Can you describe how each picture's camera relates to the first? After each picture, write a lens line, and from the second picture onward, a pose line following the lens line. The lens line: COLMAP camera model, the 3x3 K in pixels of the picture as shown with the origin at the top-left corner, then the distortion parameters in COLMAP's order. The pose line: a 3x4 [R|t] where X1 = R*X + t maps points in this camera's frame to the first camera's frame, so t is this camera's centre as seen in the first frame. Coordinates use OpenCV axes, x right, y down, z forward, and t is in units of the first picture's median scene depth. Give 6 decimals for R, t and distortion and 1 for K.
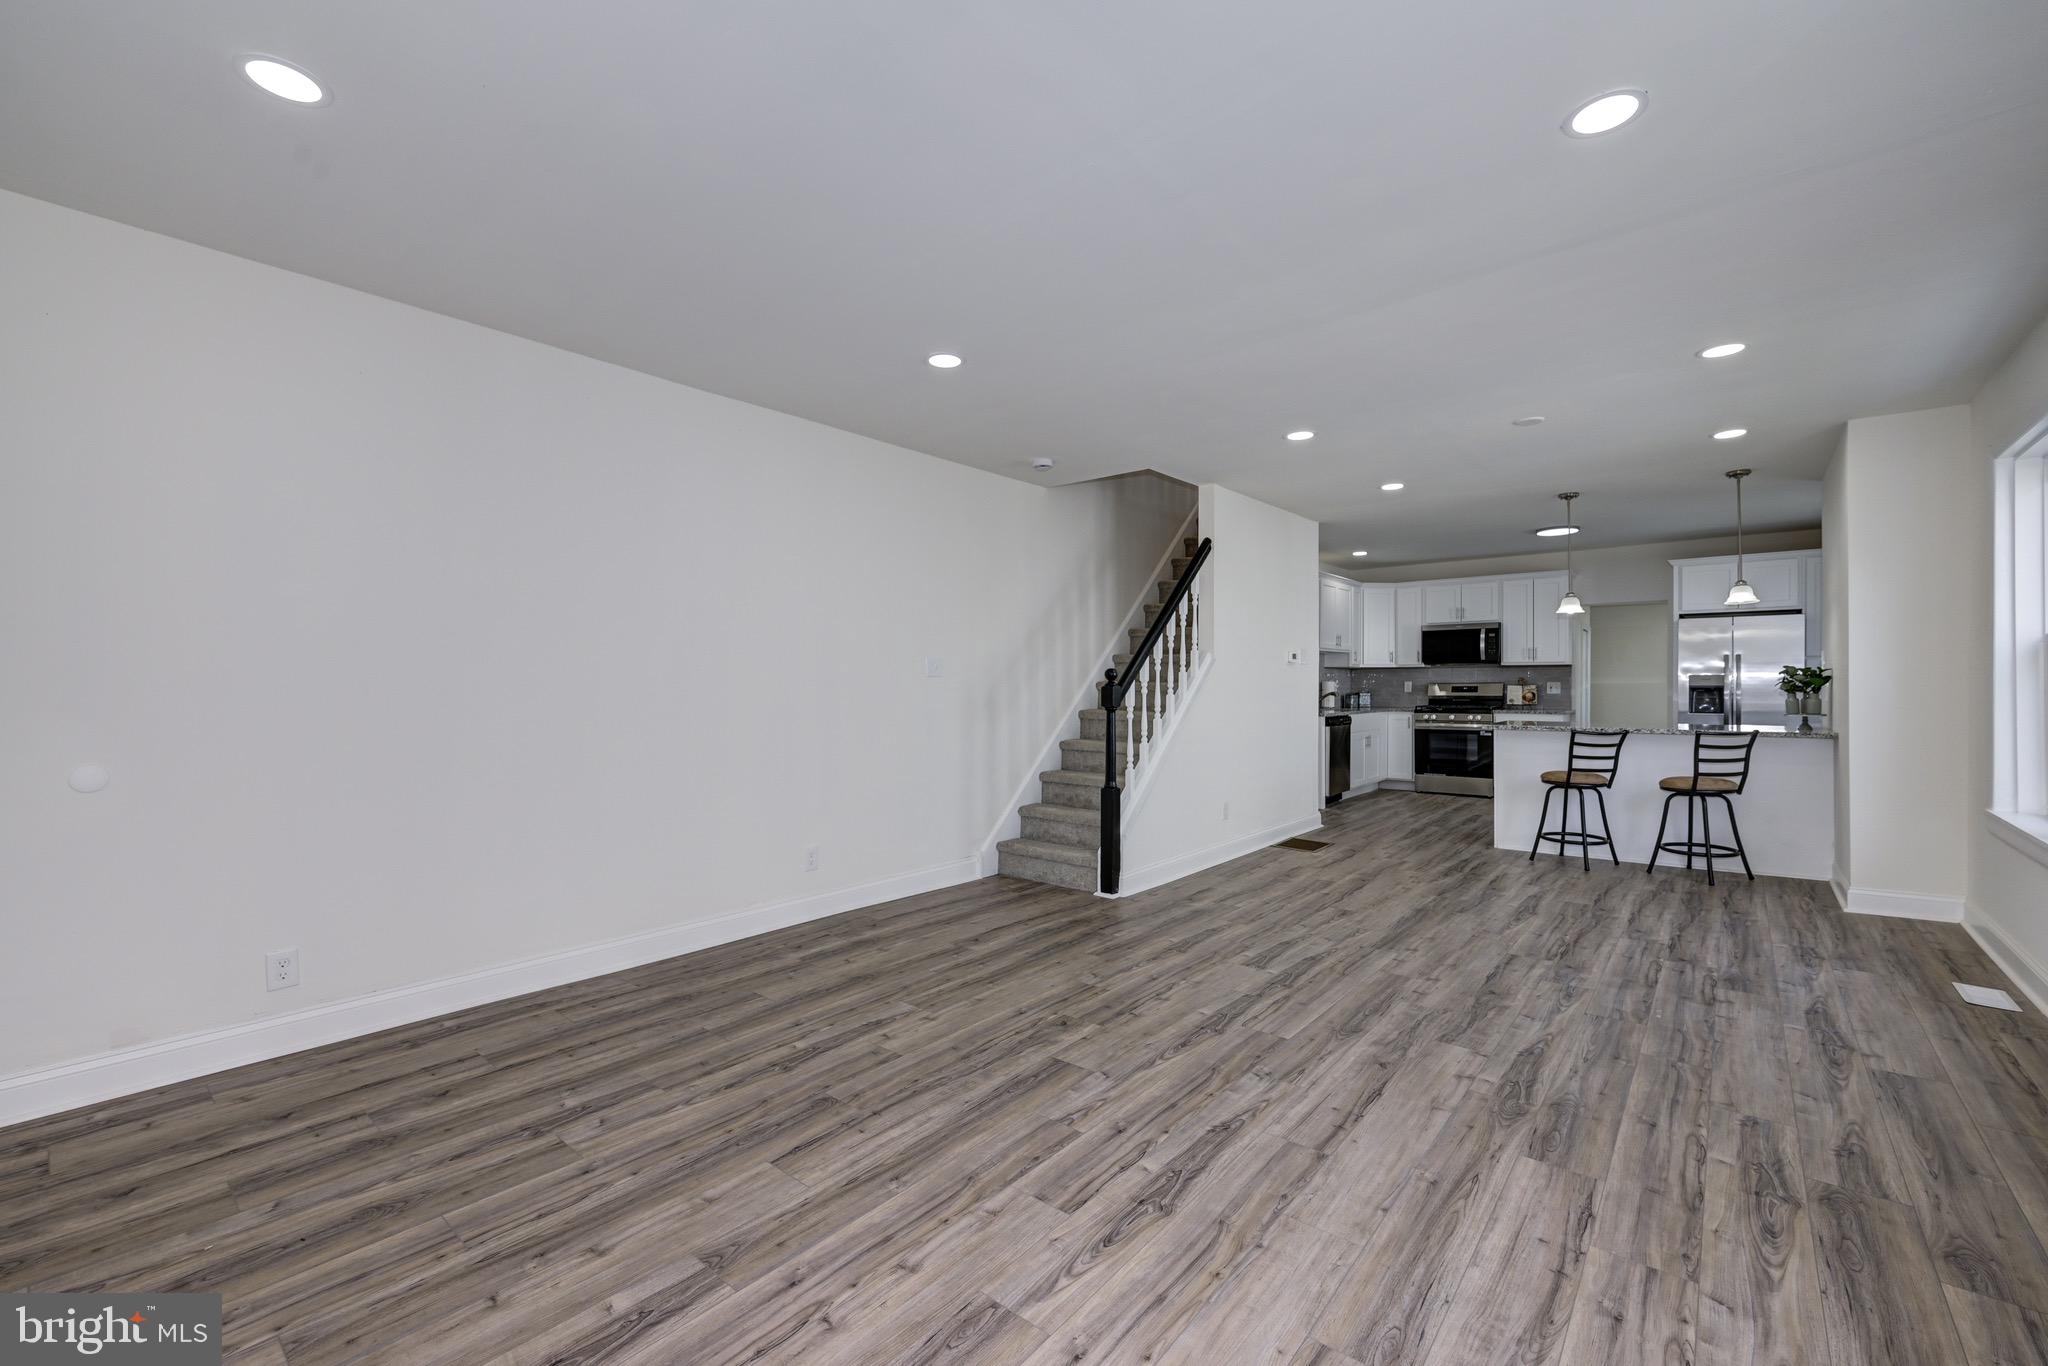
lens RADIAL K [[847.1, 0, 1073.3], [0, 847.1, 684.2], [0, 0, 1]] dist [-0.001067, 0.000353]
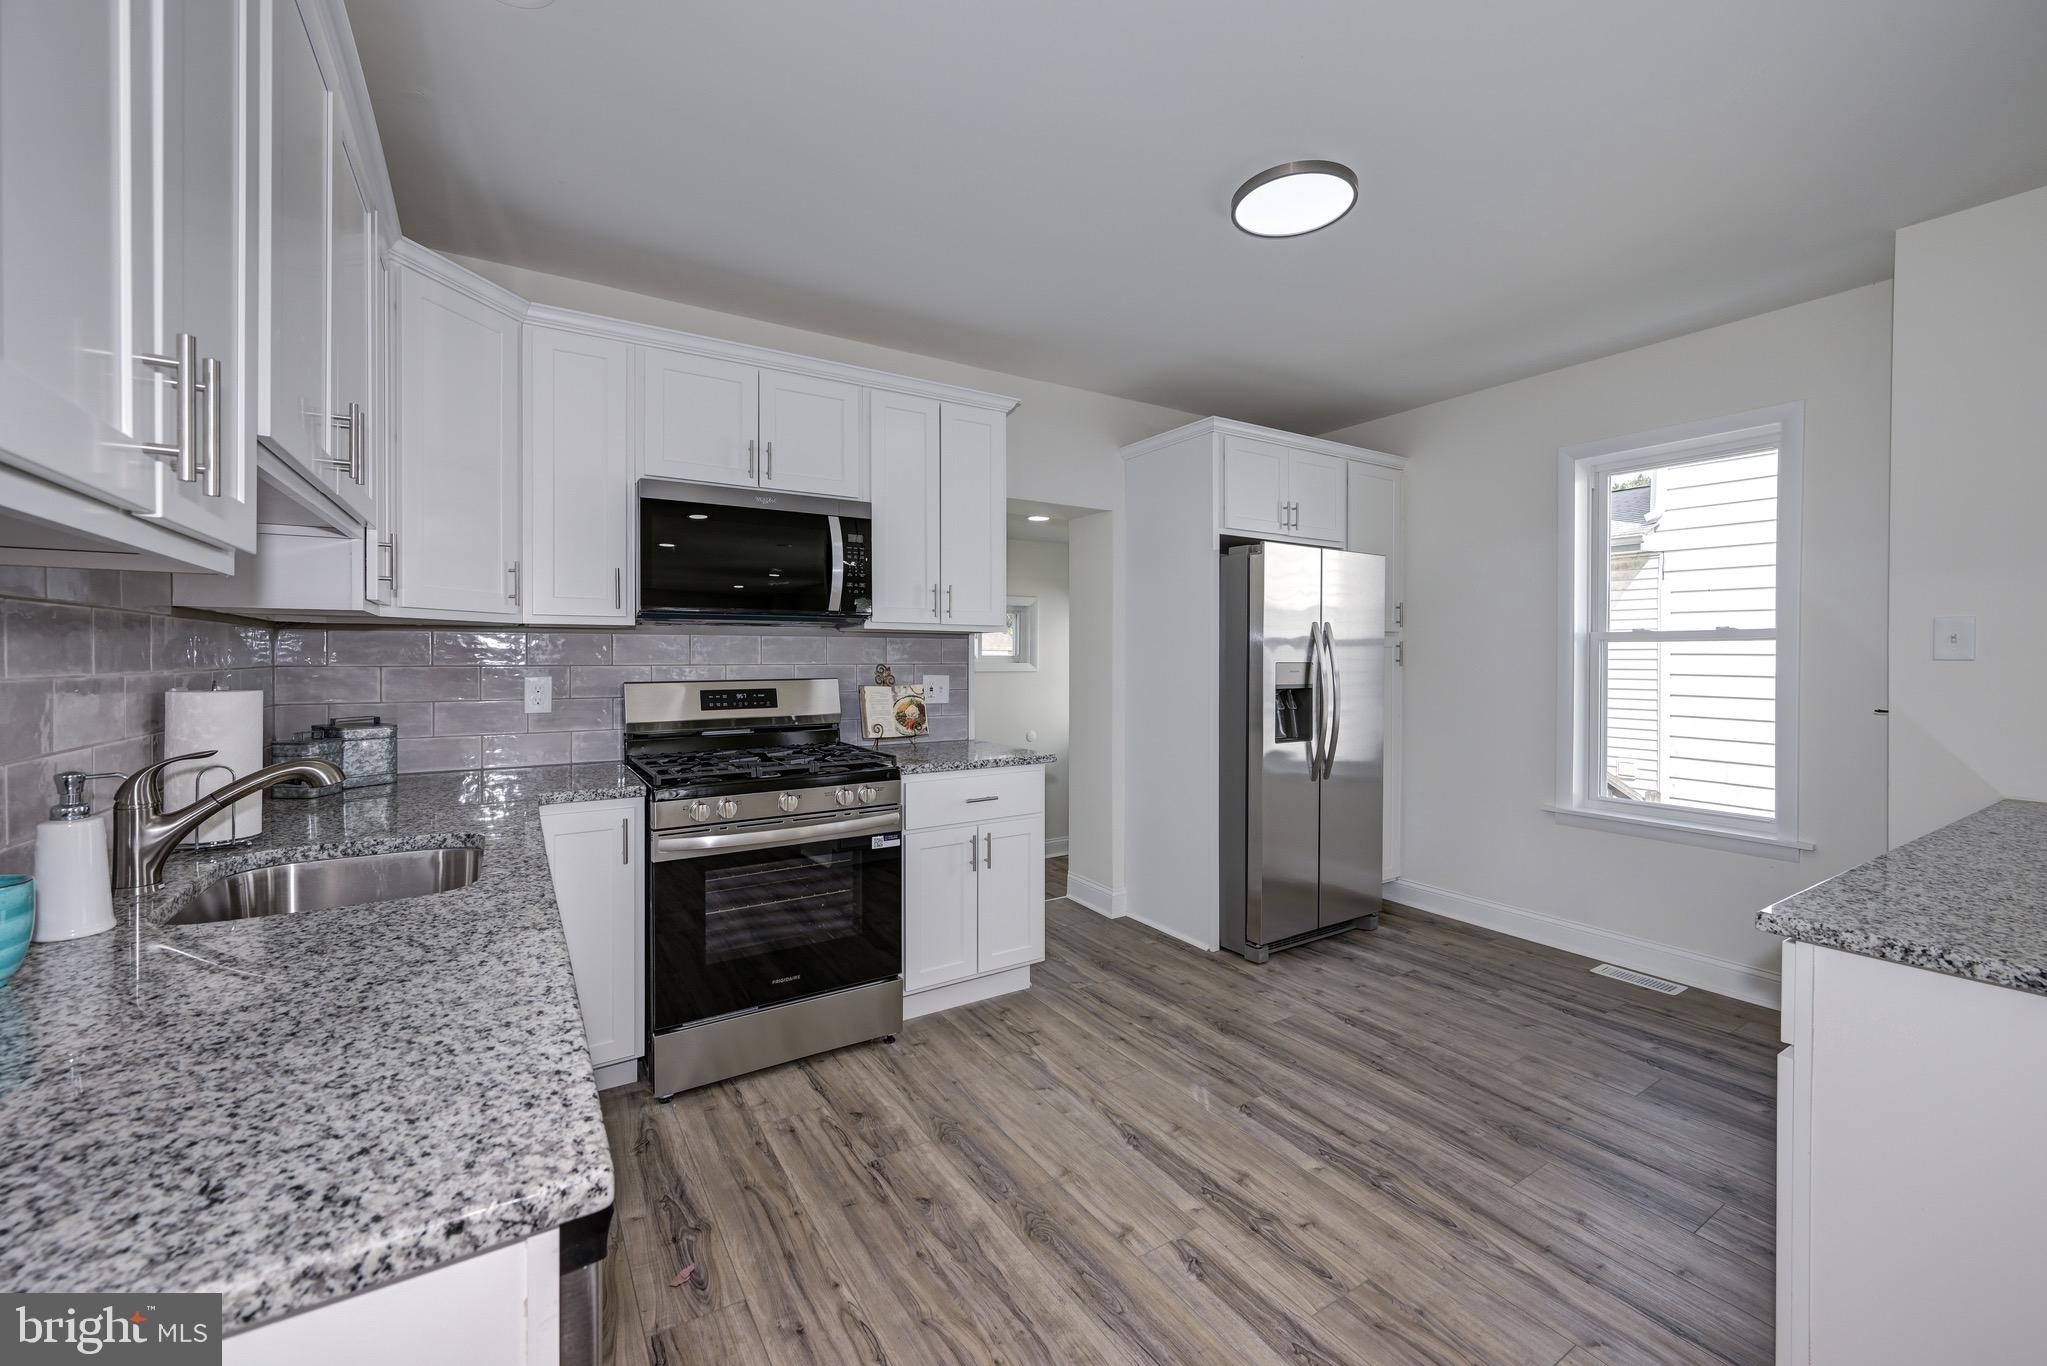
lens RADIAL K [[846.7, 0, 1028.9], [0, 846.7, 666.6], [0, 0, 1]] dist [0.000300, 0.000129]
pose [[0.360908, -0.007912, 0.932568, 0.633653], [-0.003028, 0.999949, 0.009655, -0.033318], [-0.932596, -0.006309, 0.360866, 2.521667]]
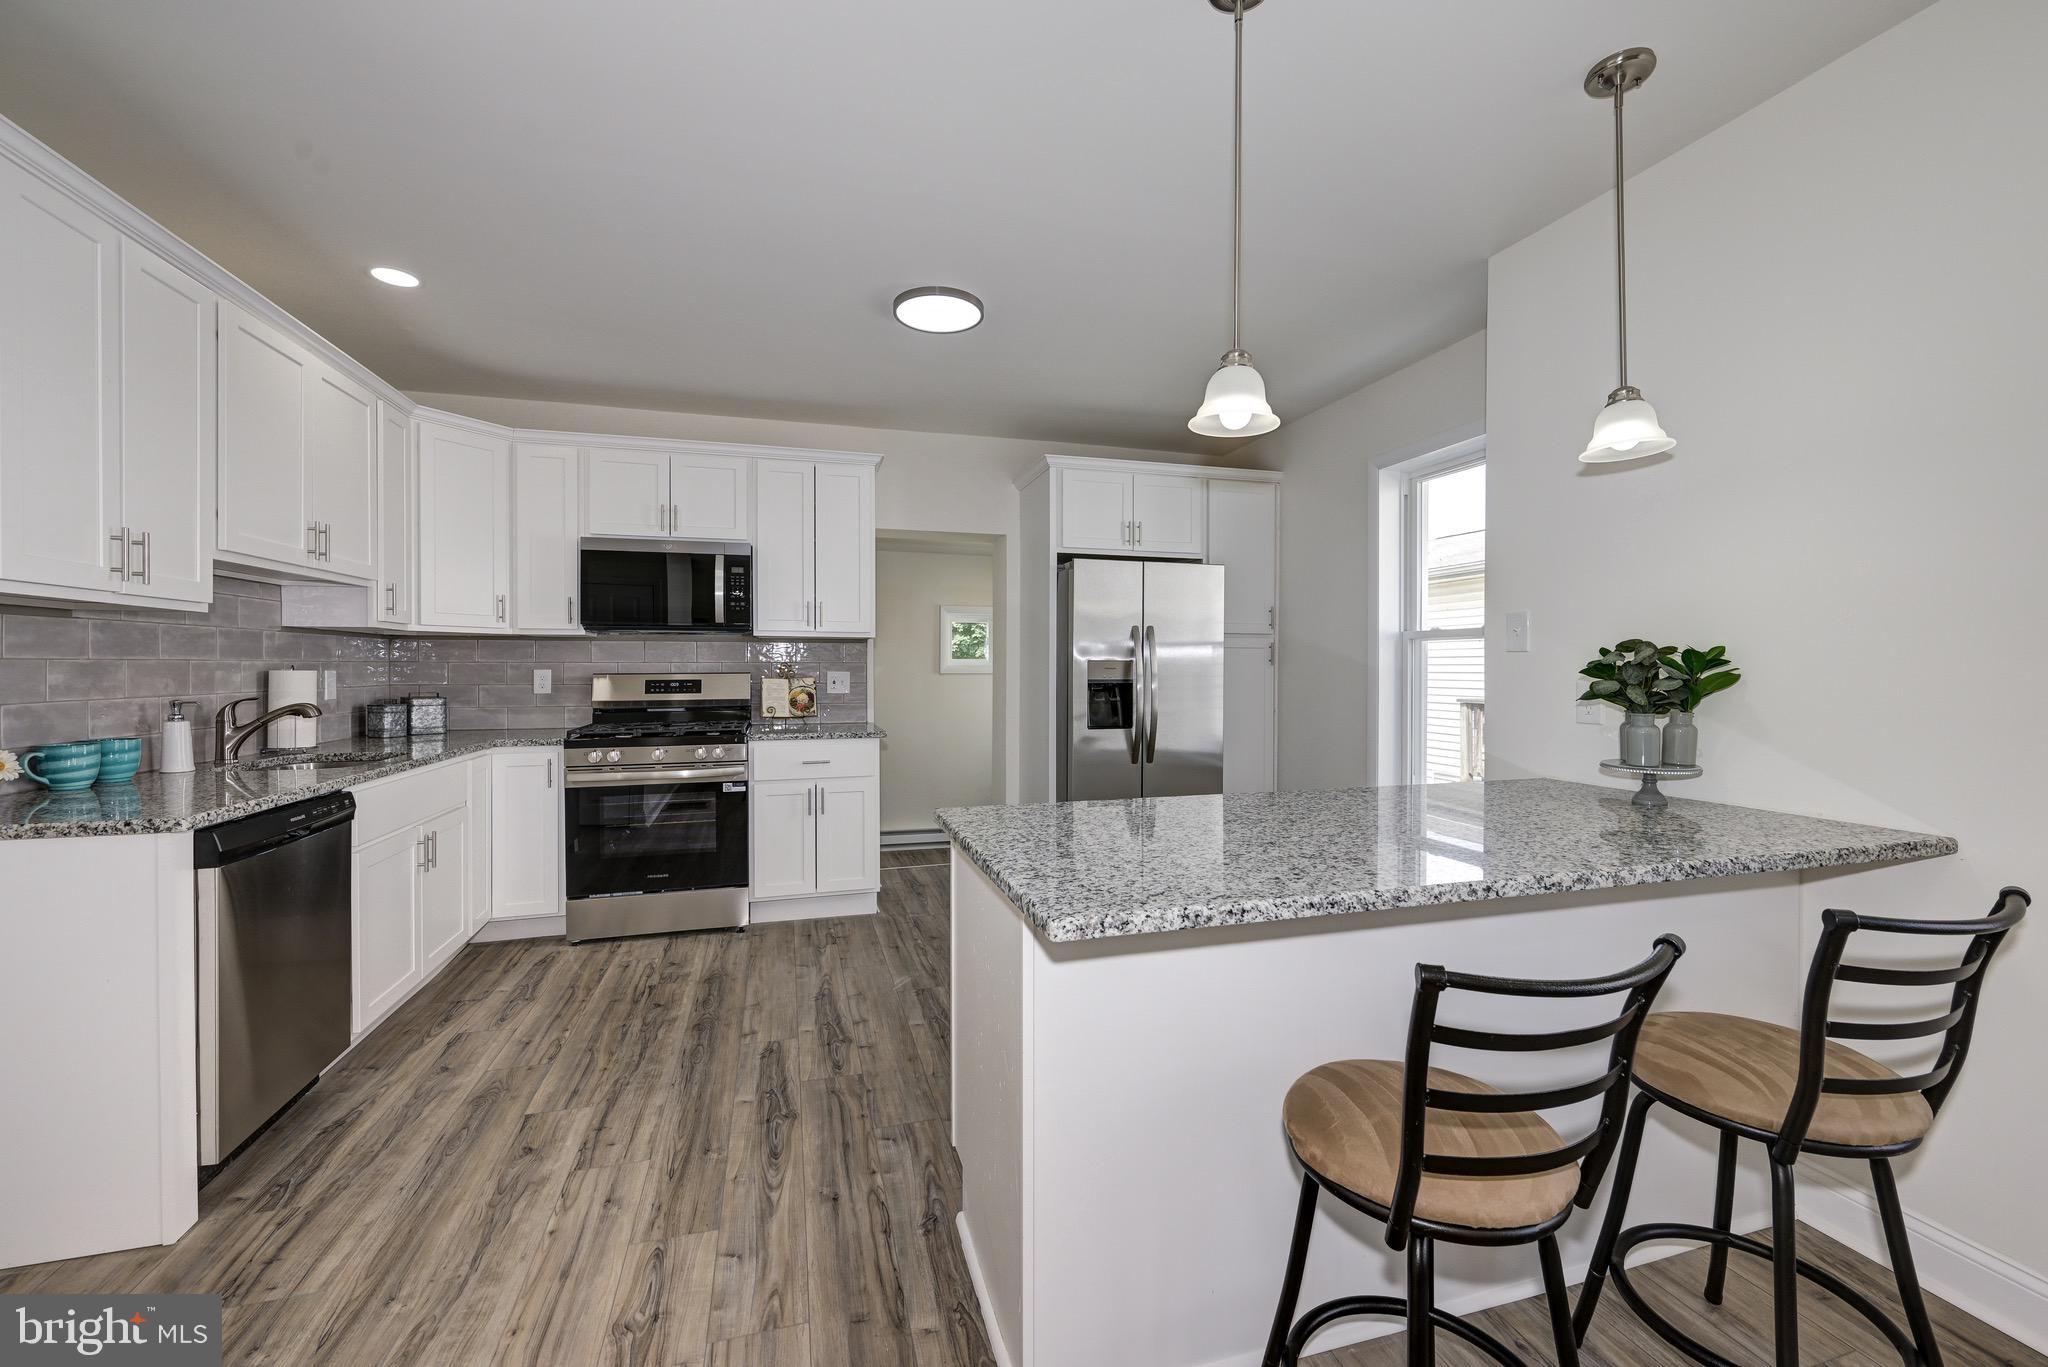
lens RADIAL K [[848.4, 0, 1001.7], [0, 848.4, 677.0], [0, 0, 1]] dist [-0.000468, -0.000555]
pose [[0.622616, -0.007077, 0.782495, 0.681434], [-0.002873, 0.999932, 0.011330, -0.016634], [-0.782522, -0.009302, 0.622553, 1.846108]]
